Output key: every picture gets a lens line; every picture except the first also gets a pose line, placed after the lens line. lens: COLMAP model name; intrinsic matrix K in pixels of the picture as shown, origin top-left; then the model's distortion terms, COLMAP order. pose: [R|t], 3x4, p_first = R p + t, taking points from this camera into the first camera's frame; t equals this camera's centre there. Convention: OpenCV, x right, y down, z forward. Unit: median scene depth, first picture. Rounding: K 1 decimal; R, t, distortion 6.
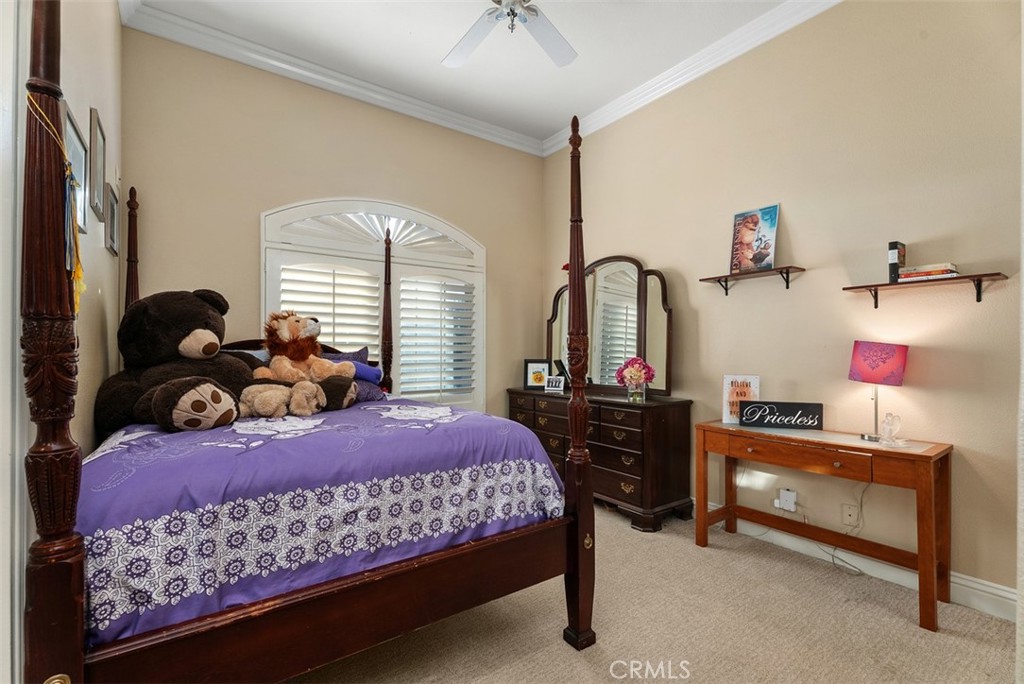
lens RADIAL K [[458.3, 0, 508.6], [0, 458.3, 352.8], [0, 0, 1]] dist [0.002555, -0.000381]
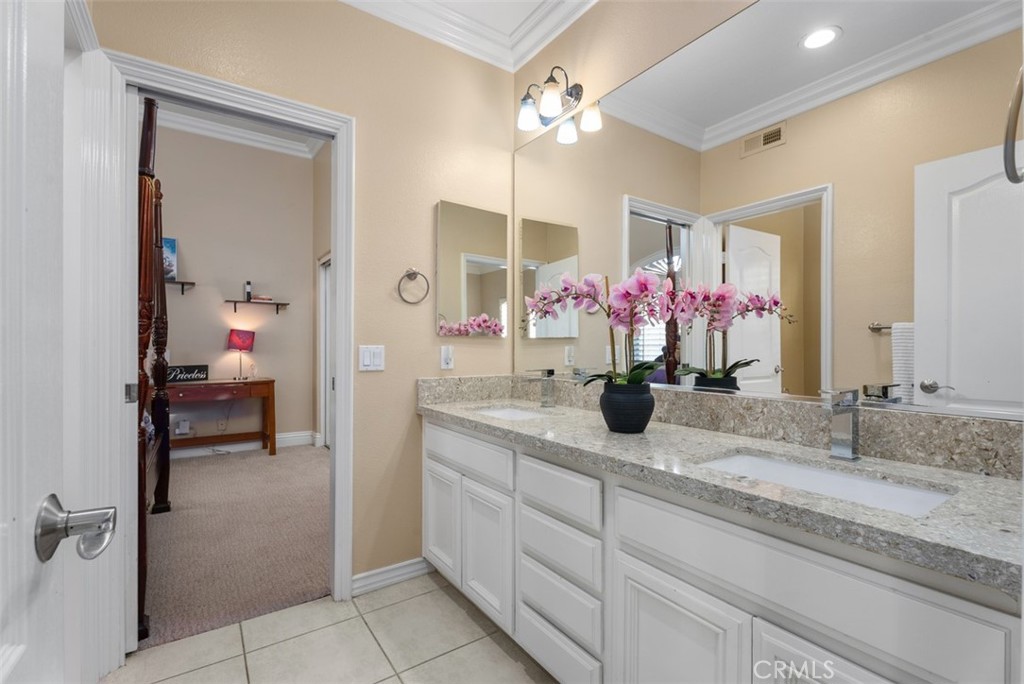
lens RADIAL K [[458.3, 0, 510.2], [0, 458.3, 347.6], [0, 0, 1]] dist [0.002555, -0.000381]
pose [[0.009252, 0.005758, 0.999941, -1.061268], [-0.003607, 0.999977, -0.005725, 0.052995], [-0.999951, -0.003554, 0.009273, -0.159235]]
